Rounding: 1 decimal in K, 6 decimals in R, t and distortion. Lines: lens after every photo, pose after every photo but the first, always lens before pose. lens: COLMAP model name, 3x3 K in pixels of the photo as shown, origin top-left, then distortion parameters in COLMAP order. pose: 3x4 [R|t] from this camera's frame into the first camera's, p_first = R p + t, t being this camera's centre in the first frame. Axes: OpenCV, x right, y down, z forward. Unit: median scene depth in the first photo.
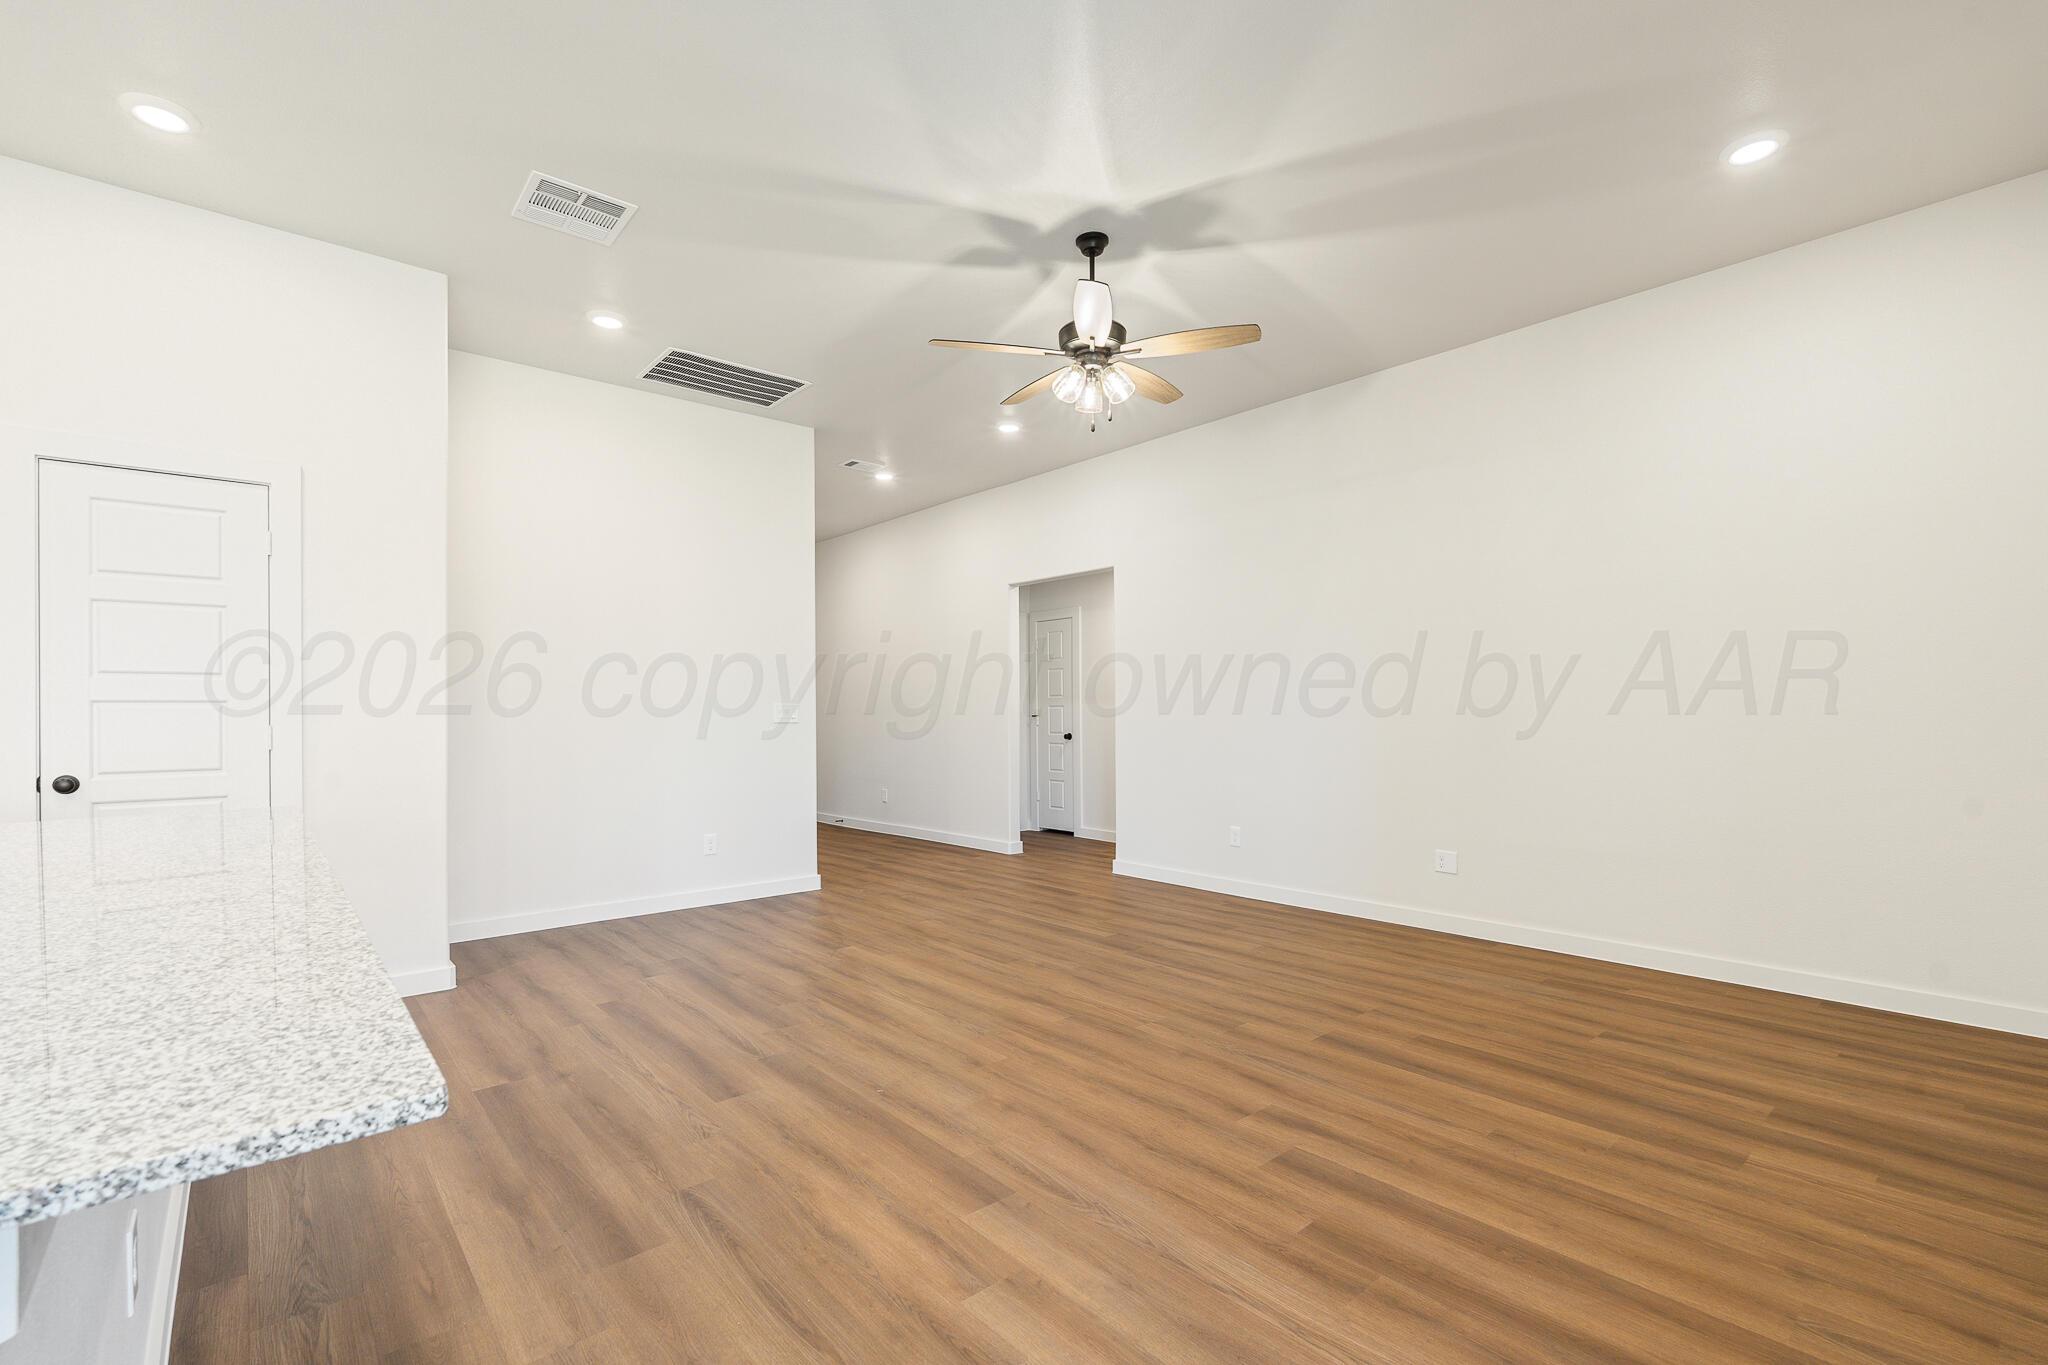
lens RADIAL K [[910.3, 0, 1021.7], [0, 910.3, 703.4], [0, 0, 1]] dist [-0.002744, -0.000719]
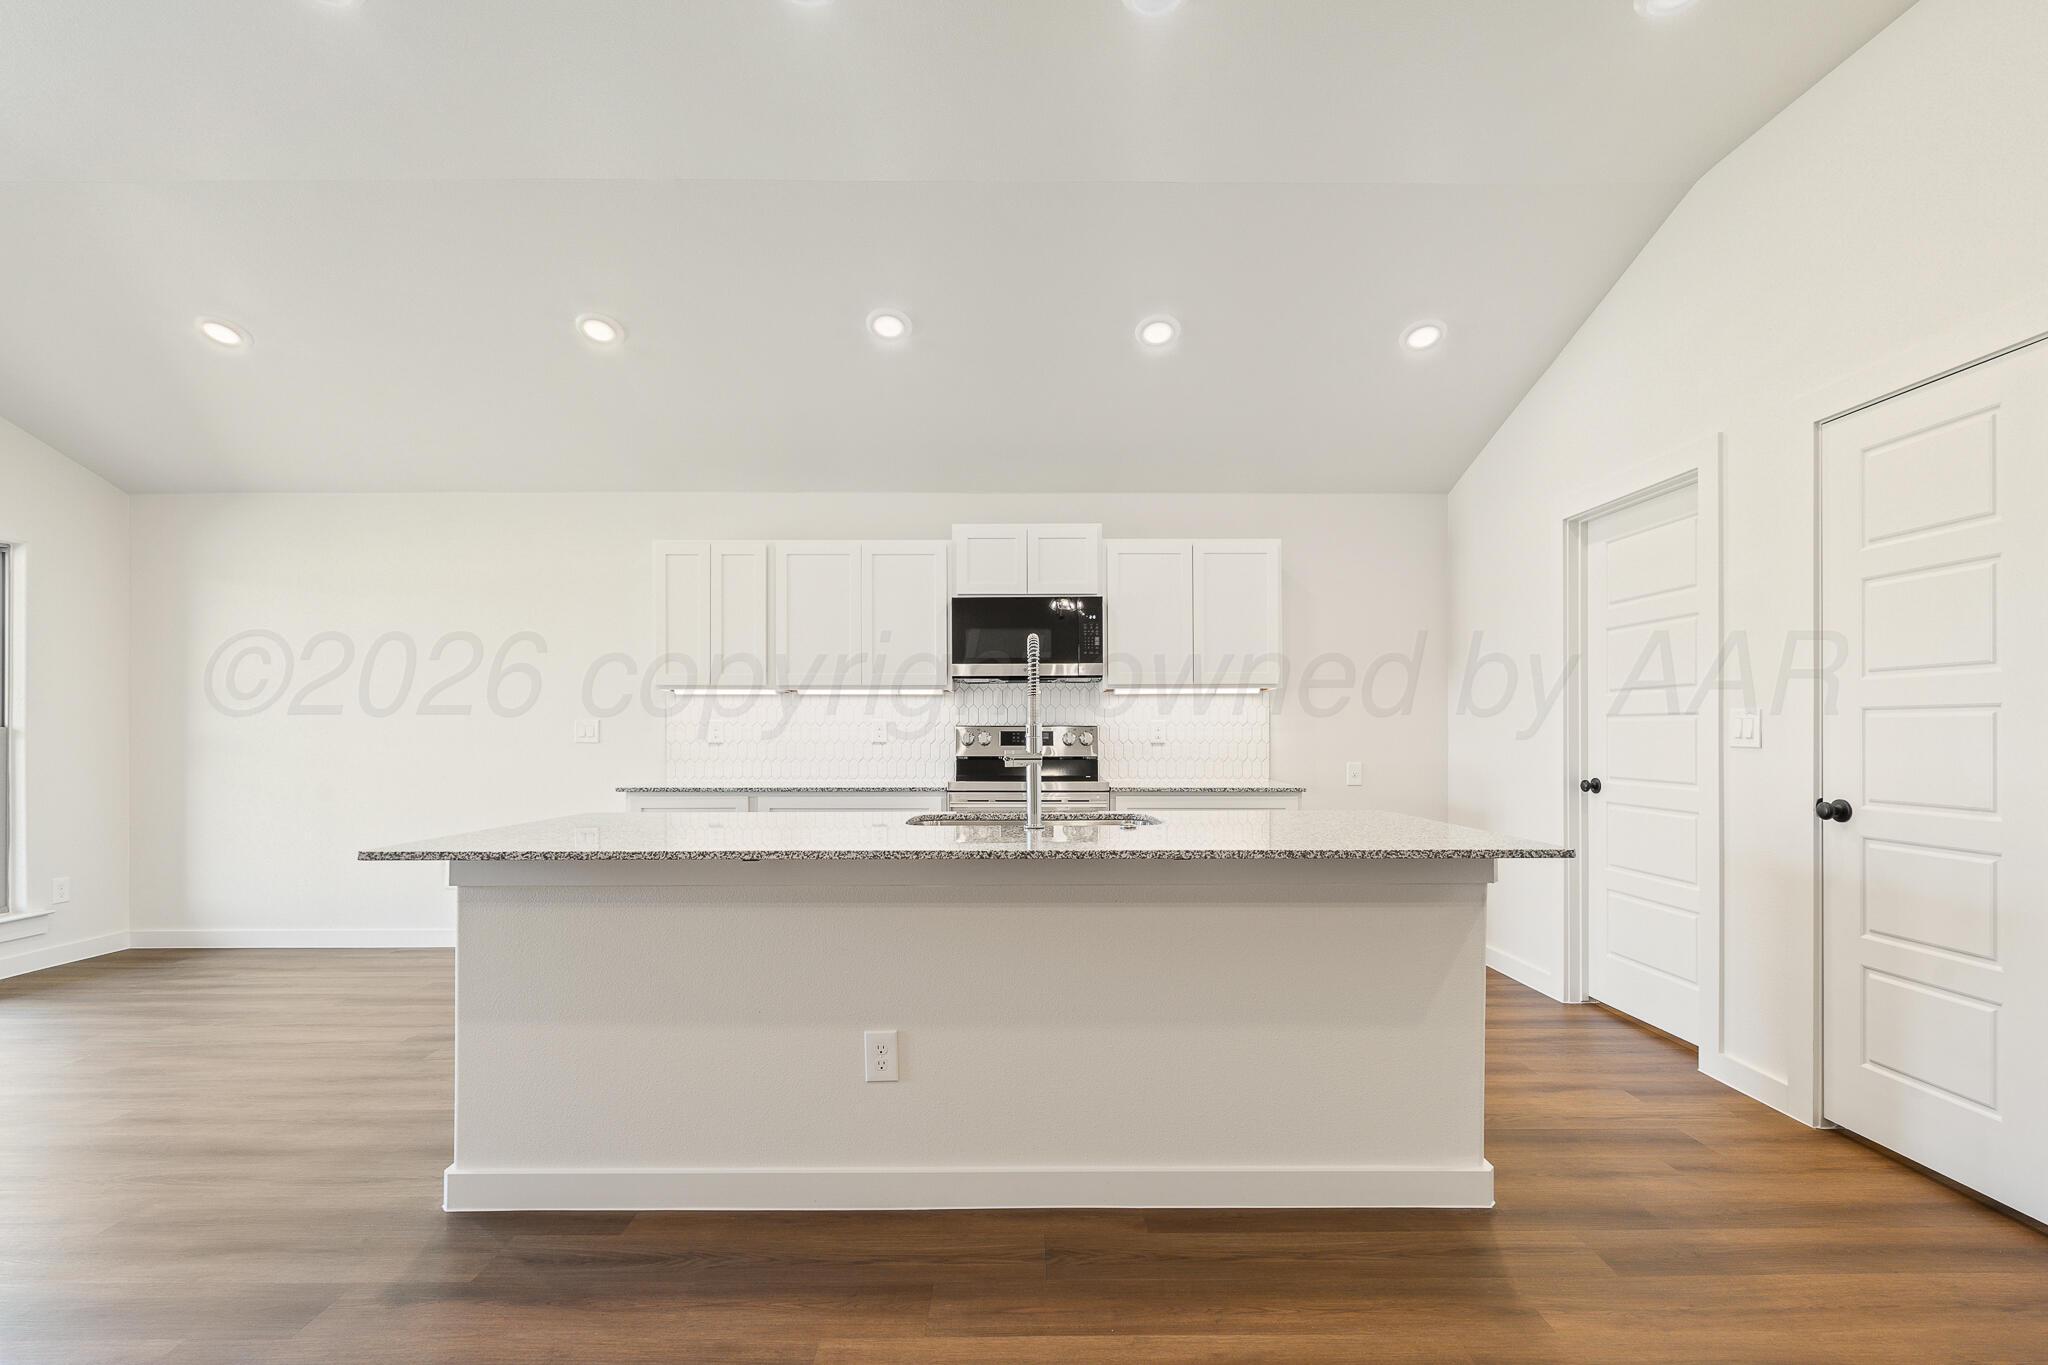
lens RADIAL K [[920.8, 0, 1032.2], [0, 920.8, 733.2], [0, 0, 1]] dist [-0.002481, -0.000600]
pose [[-0.648698, 0.011658, -0.760957, 0.045814], [0.012833, 0.999908, 0.004379, 0.005607], [0.760938, -0.006925, -0.648788, 0.845232]]
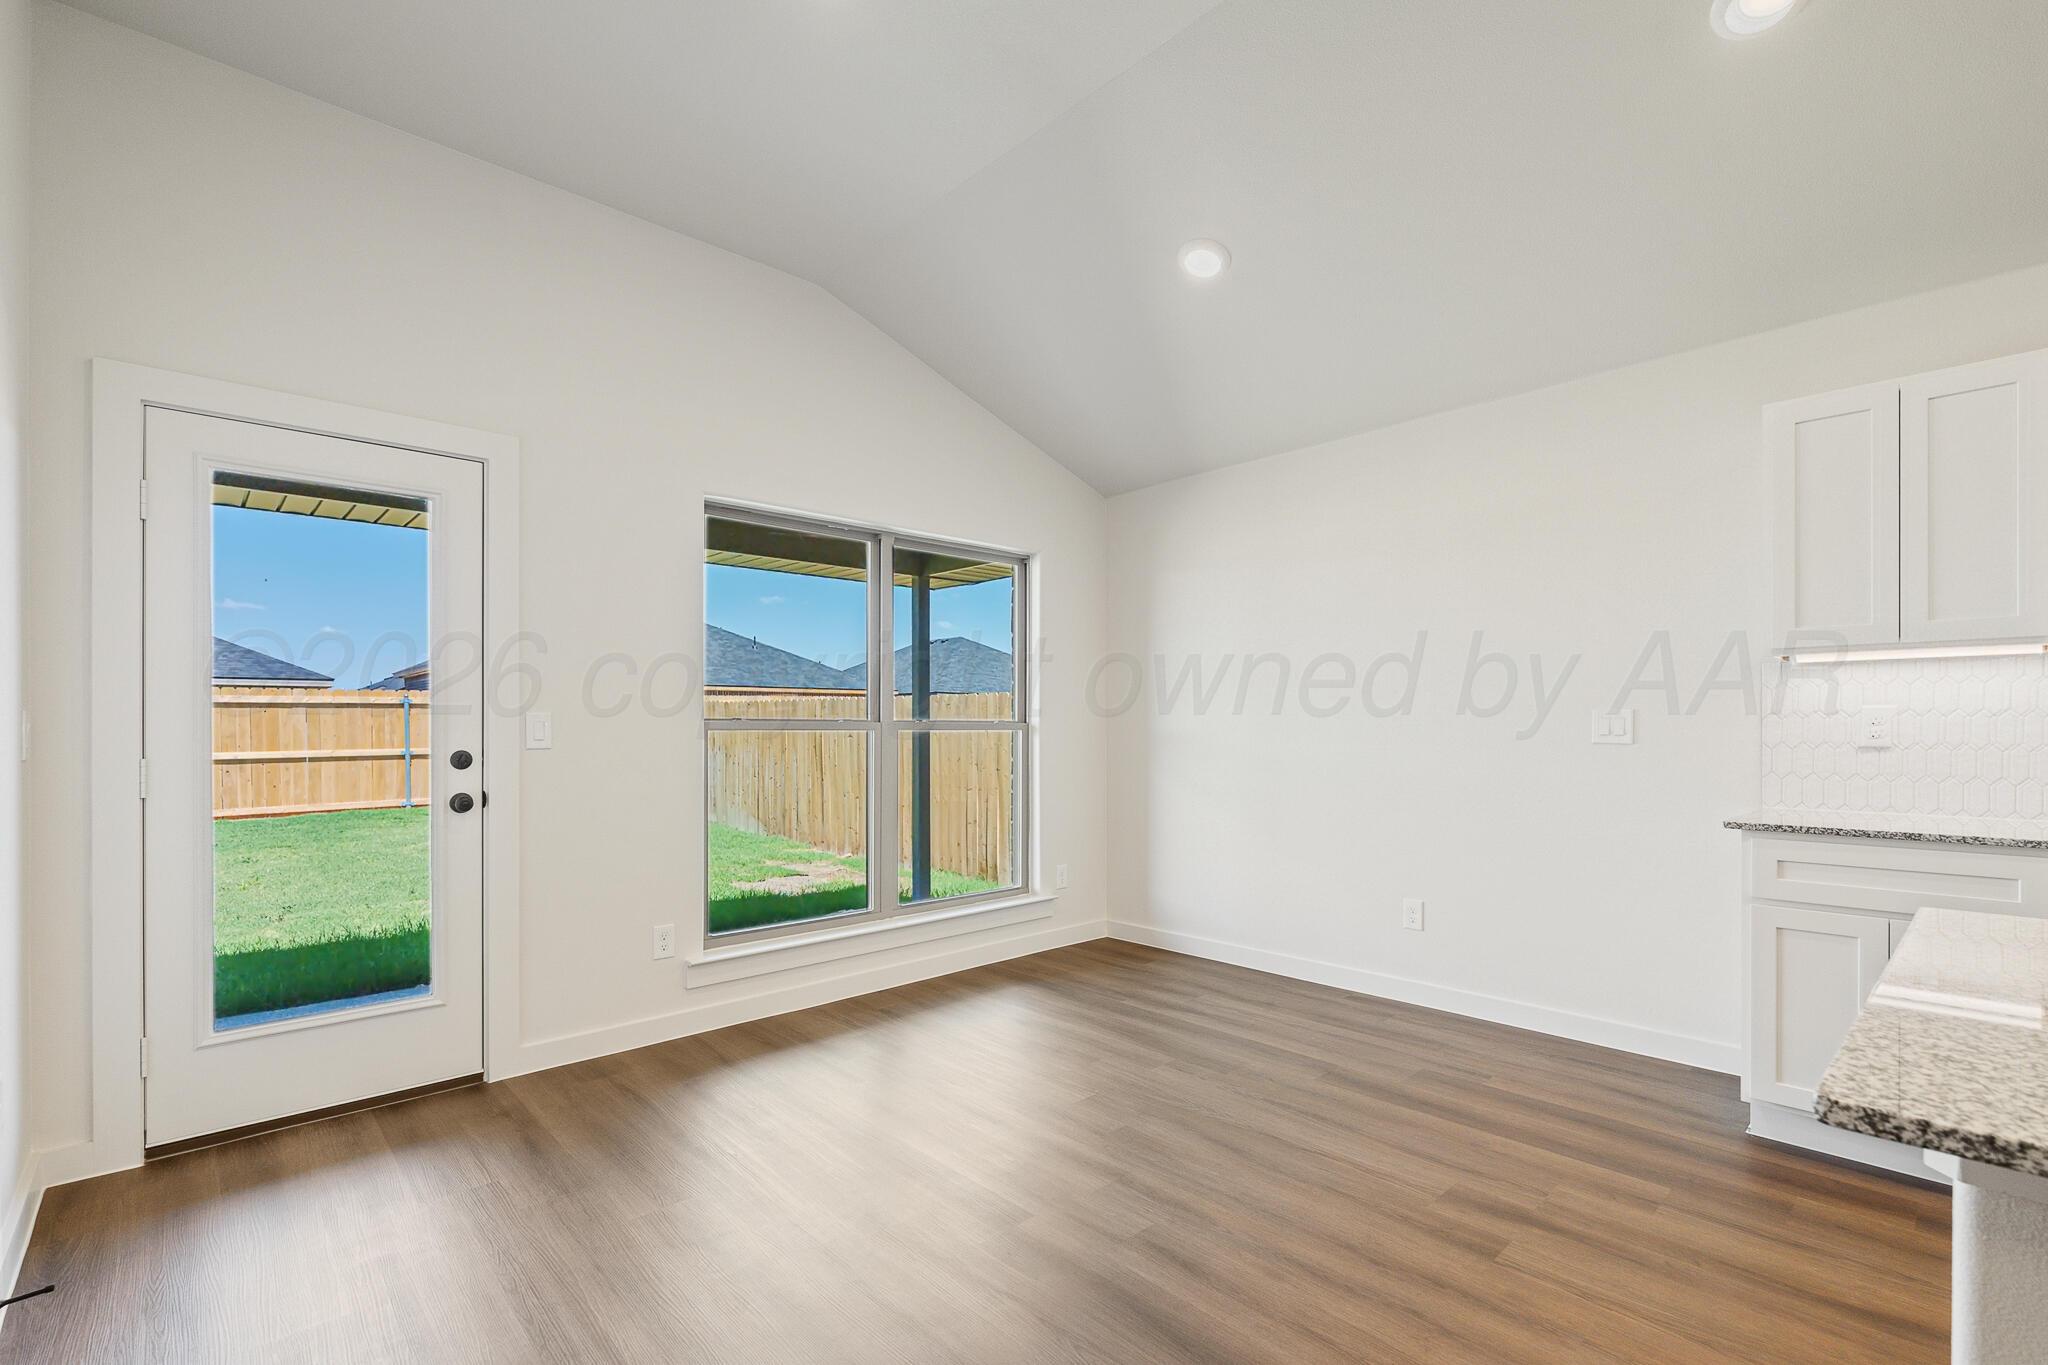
lens RADIAL K [[917.2, 0, 1028.5], [0, 917.2, 731.6], [0, 0, 1]] dist [-0.002371, -0.000042]
pose [[-0.999300, 0.010606, -0.035884, 0.049091], [0.010768, 0.999933, -0.004324, 0.002990], [0.035835, -0.004708, -0.999347, 0.349986]]
